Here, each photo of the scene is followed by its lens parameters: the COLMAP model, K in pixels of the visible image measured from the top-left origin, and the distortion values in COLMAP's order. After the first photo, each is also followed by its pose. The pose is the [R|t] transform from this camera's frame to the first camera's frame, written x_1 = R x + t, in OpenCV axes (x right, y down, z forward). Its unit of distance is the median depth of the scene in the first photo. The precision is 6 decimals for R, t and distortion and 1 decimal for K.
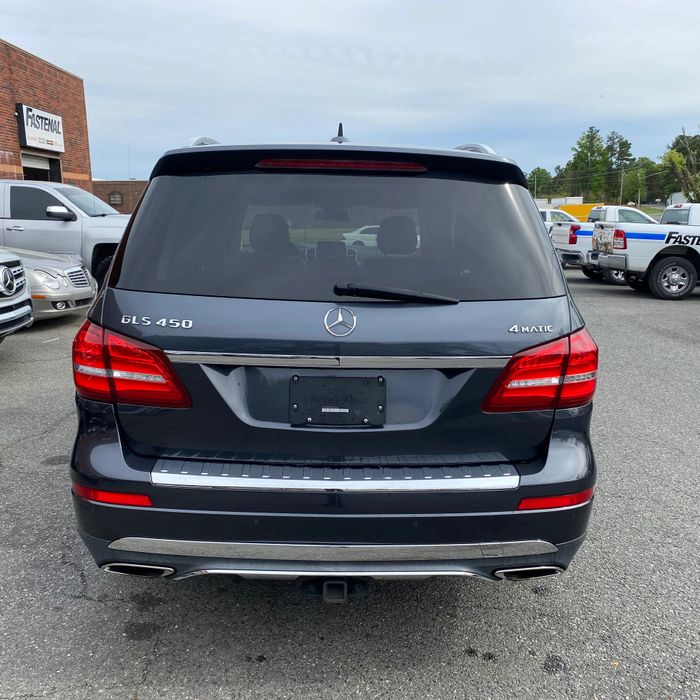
lens RADIAL K [[718.7, 0, 353.6], [0, 718.7, 349.9], [0, 0, 1]] dist [0.018982, 0.010211]
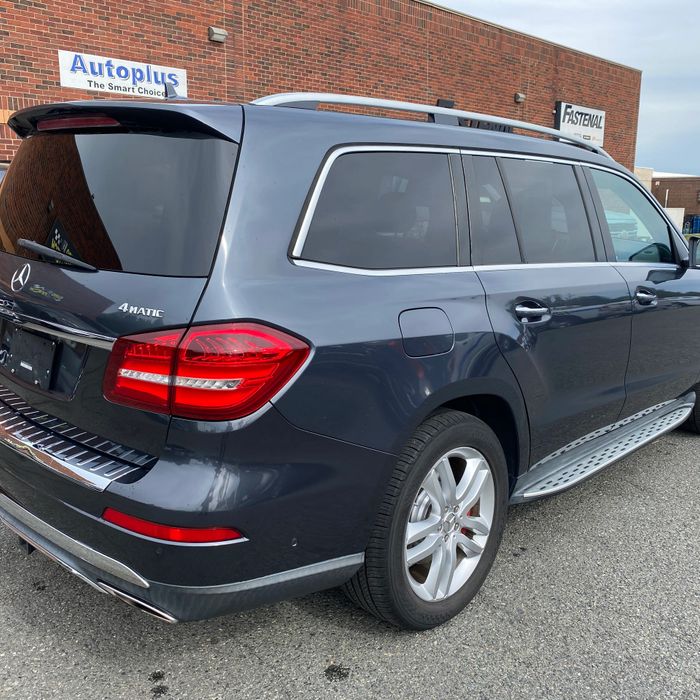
lens RADIAL K [[718.7, 0, 353.6], [0, 718.7, 349.9], [0, 0, 1]] dist [0.018982, 0.010211]
pose [[0.708398, 0.160588, -0.687301, 0.104438], [-0.158543, 0.985093, 0.066758, -0.008210], [0.687776, 0.061676, 0.723298, 0.060579]]
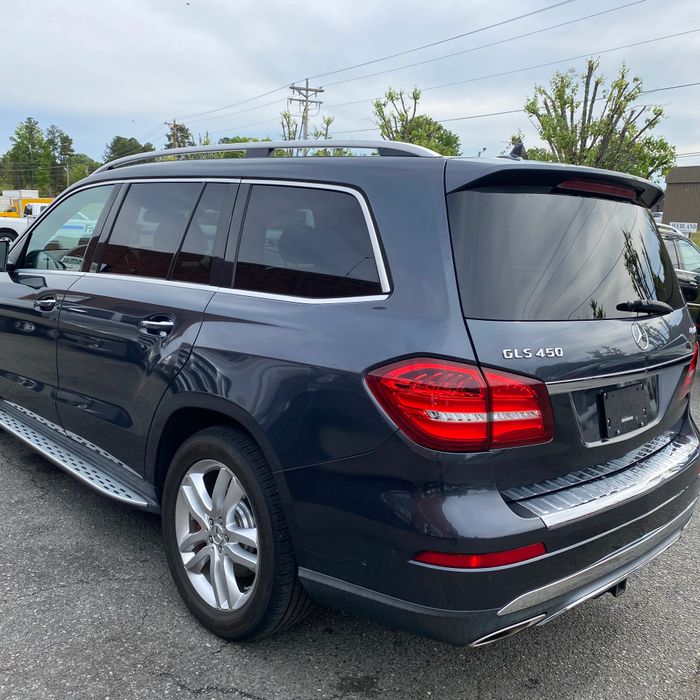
lens RADIAL K [[718.7, 0, 353.6], [0, 718.7, 349.9], [0, 0, 1]] dist [0.018982, 0.010211]
pose [[0.753553, -0.094548, 0.650552, -0.109178], [0.091189, 0.995070, 0.038992, -0.010436], [-0.651031, 0.029941, 0.758460, 0.047505]]
